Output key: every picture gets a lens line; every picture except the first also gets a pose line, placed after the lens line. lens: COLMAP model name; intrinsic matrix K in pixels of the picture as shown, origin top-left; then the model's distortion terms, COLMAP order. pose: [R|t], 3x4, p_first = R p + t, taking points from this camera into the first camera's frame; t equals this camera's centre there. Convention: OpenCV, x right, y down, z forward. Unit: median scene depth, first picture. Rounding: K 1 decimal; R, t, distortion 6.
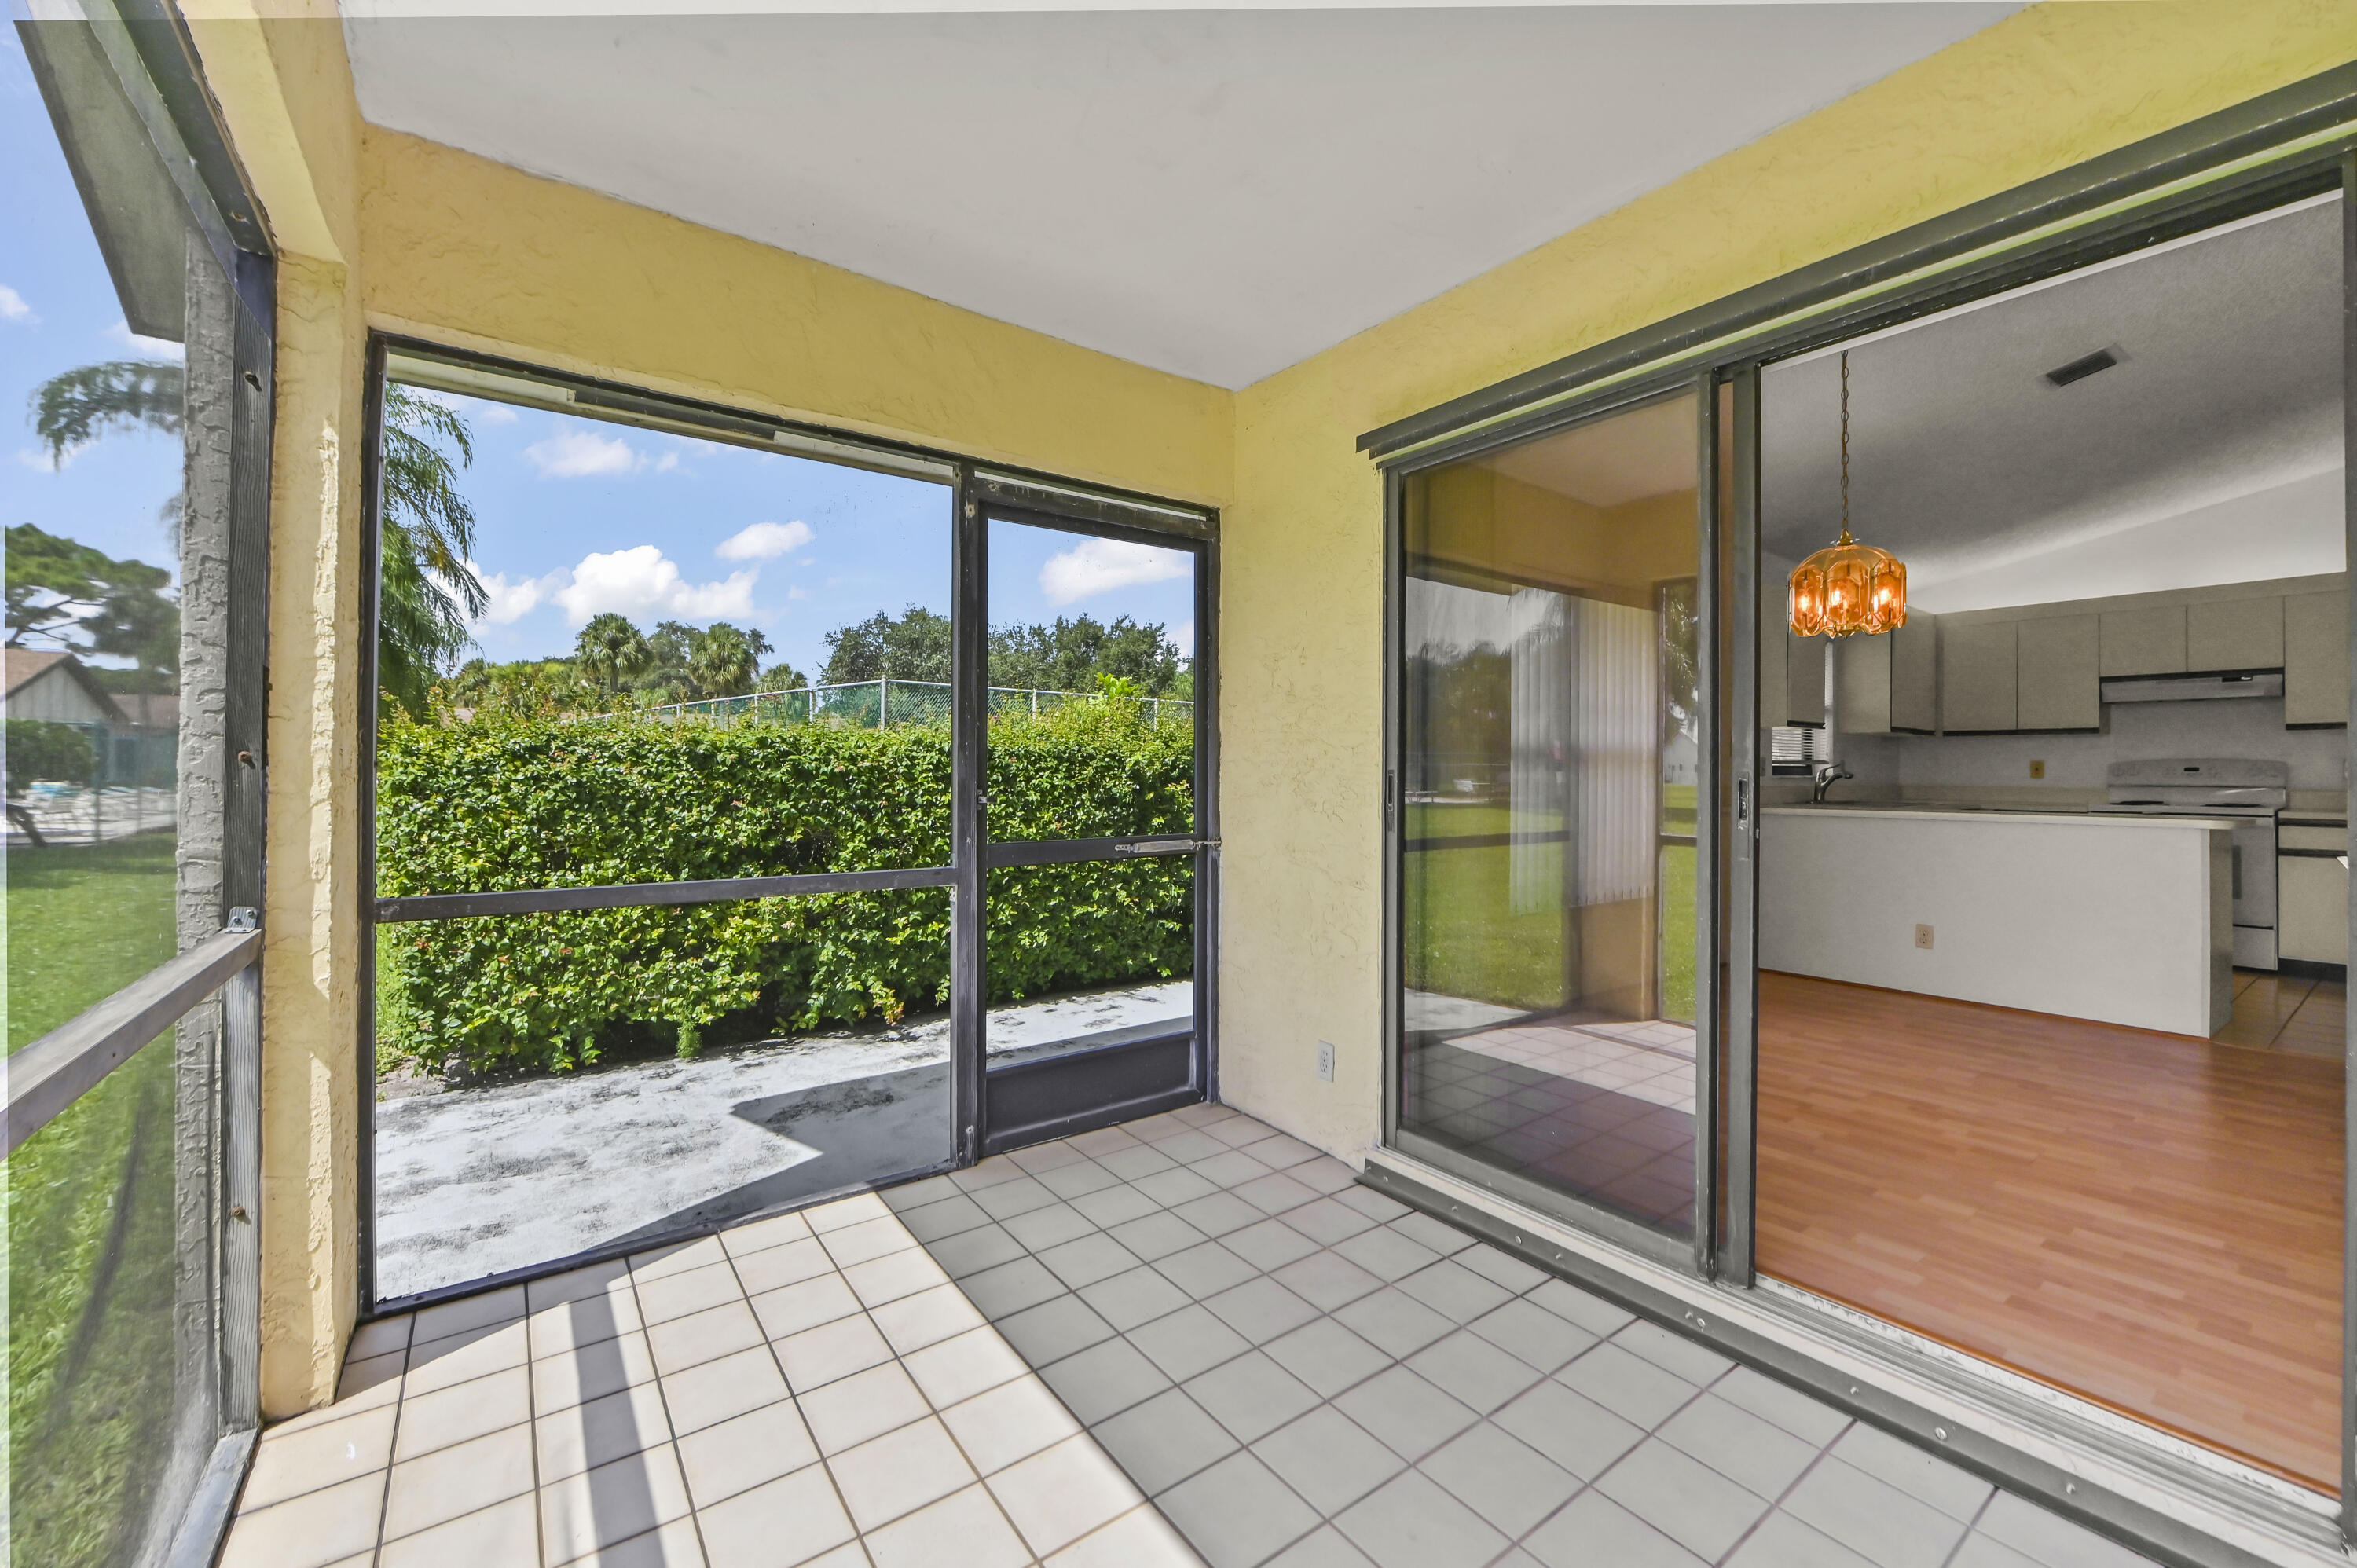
lens RADIAL K [[943.7, 0, 1184.4], [0, 943.7, 755.6], [0, 0, 1]] dist [-0.000268, -0.000052]
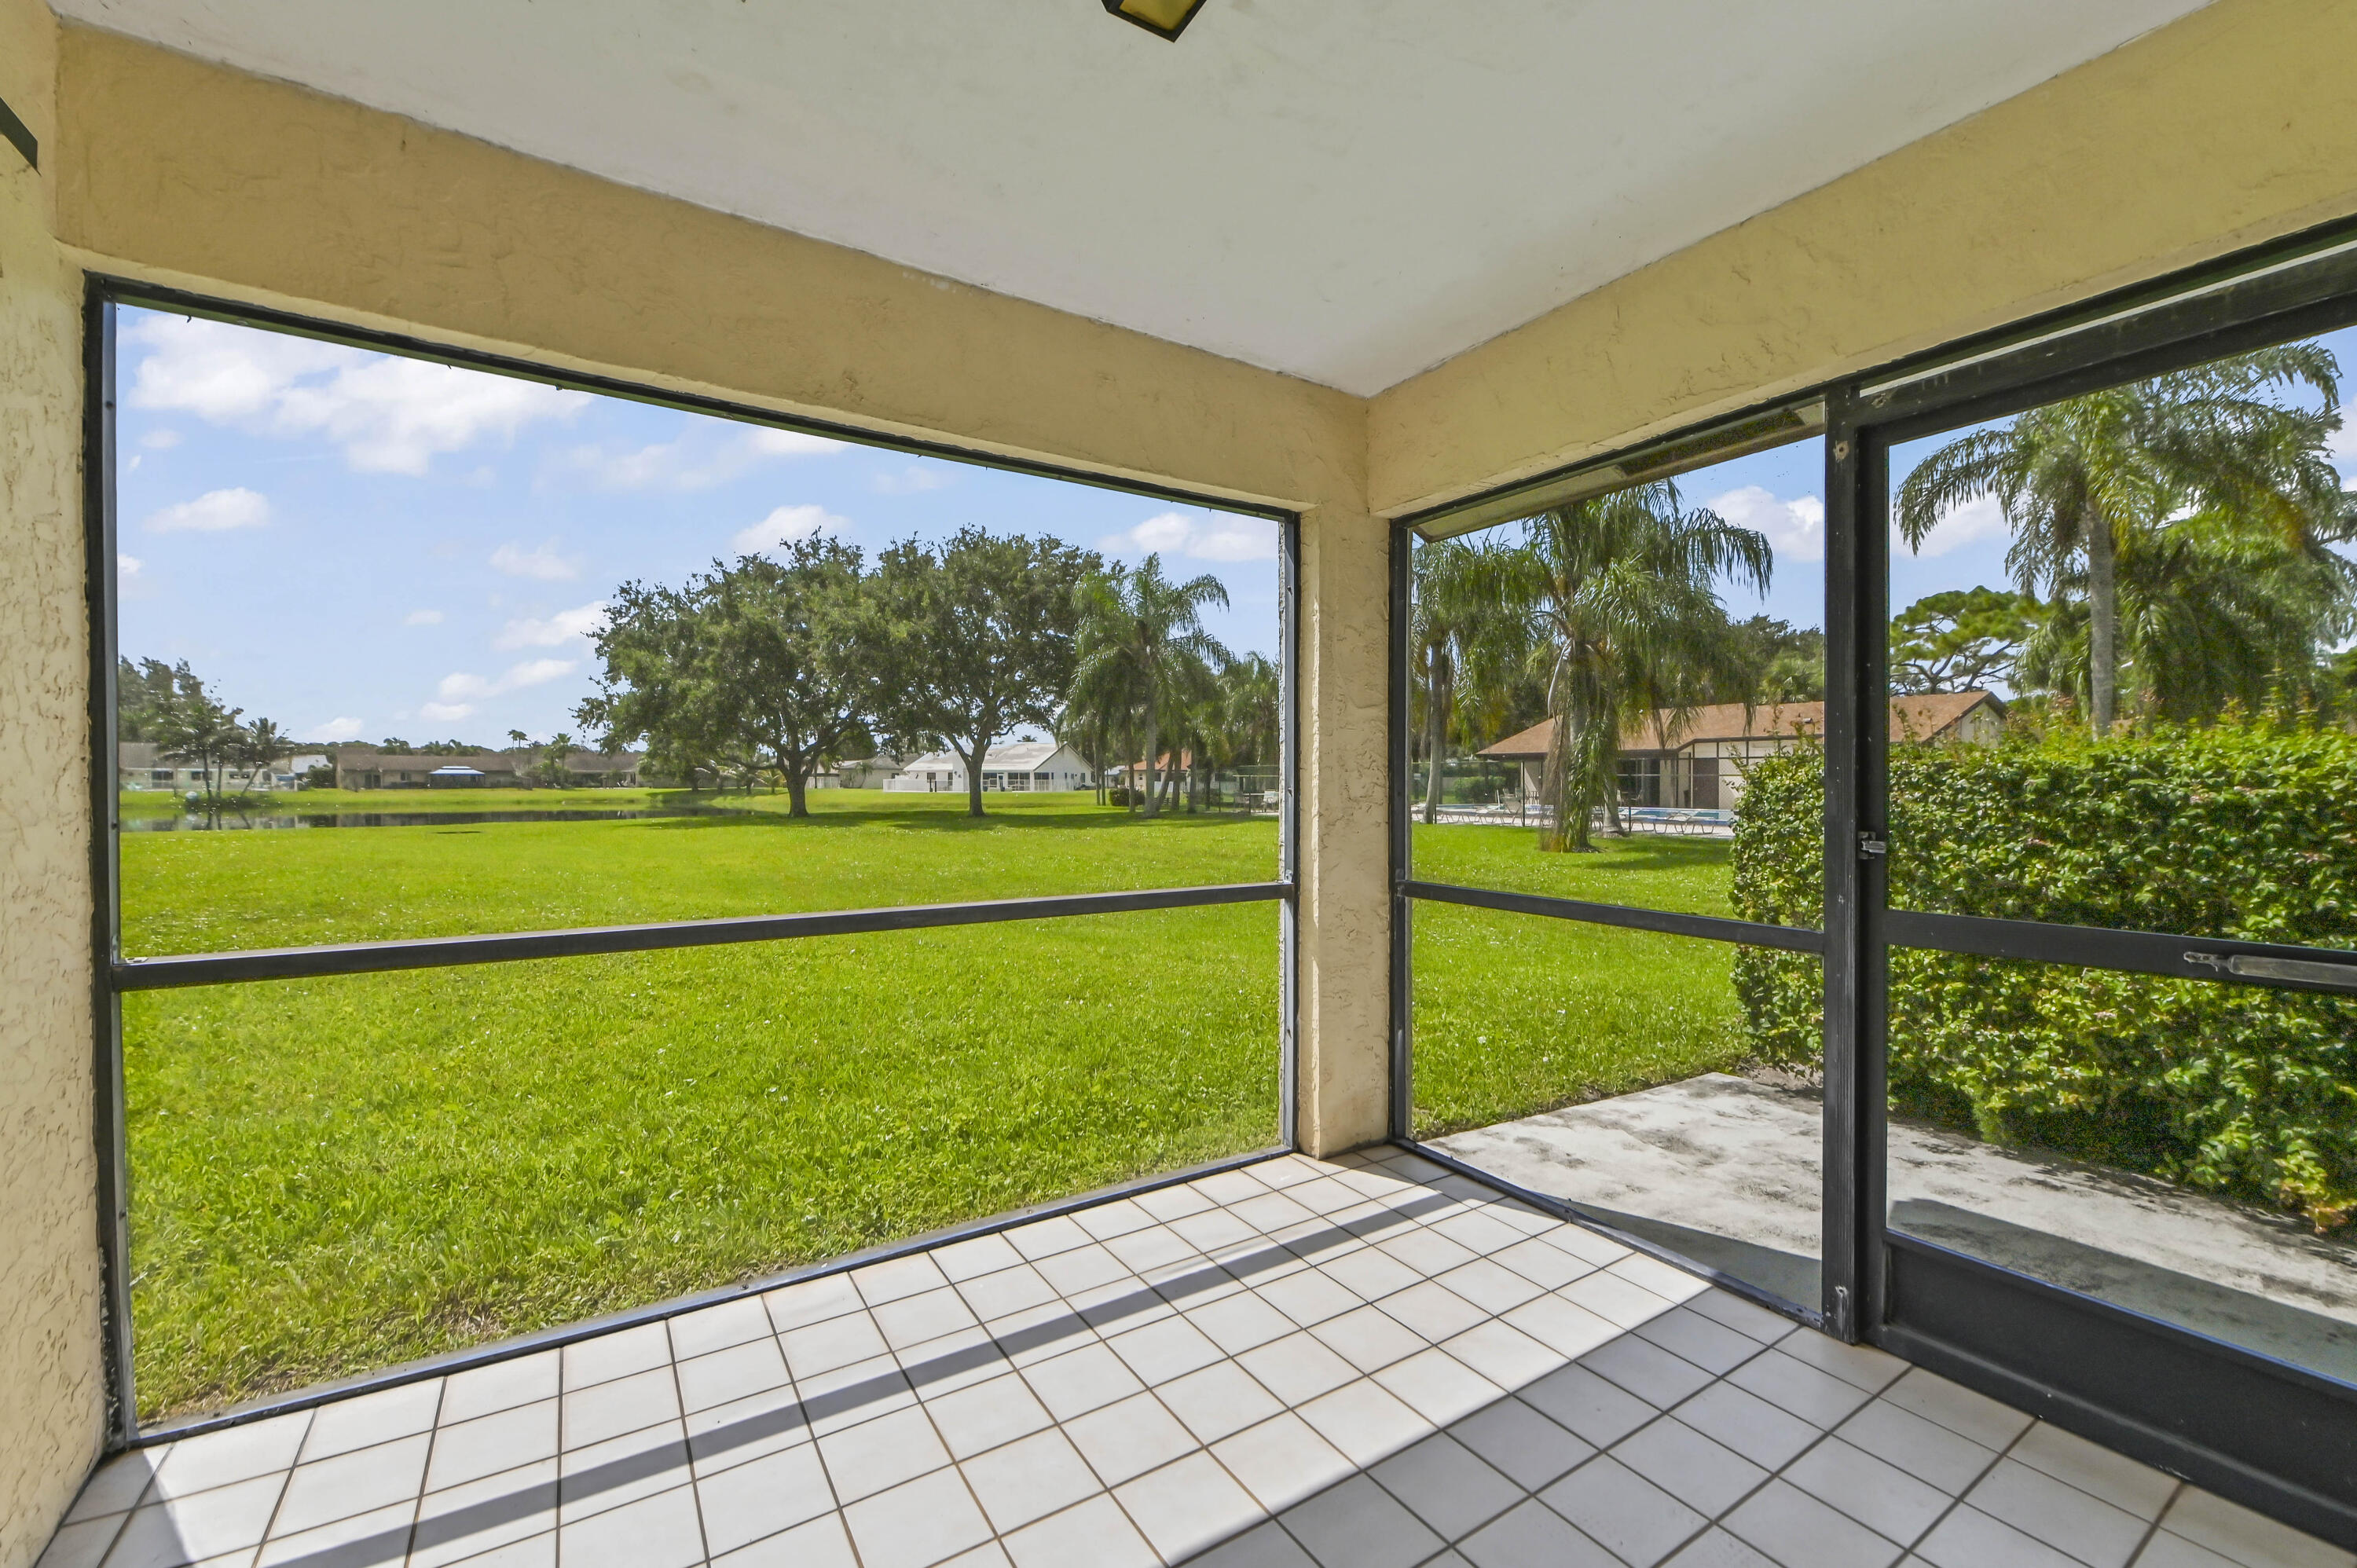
lens RADIAL K [[962.3, 0, 1178.5], [0, 962.3, 784.0], [0, 0, 1]] dist [-0.000200, -0.000116]
pose [[-0.063449, -0.005281, -0.997971, 0.394707], [0.013132, 0.999895, -0.006126, -0.001619], [0.997899, -0.013494, -0.063373, 0.377574]]
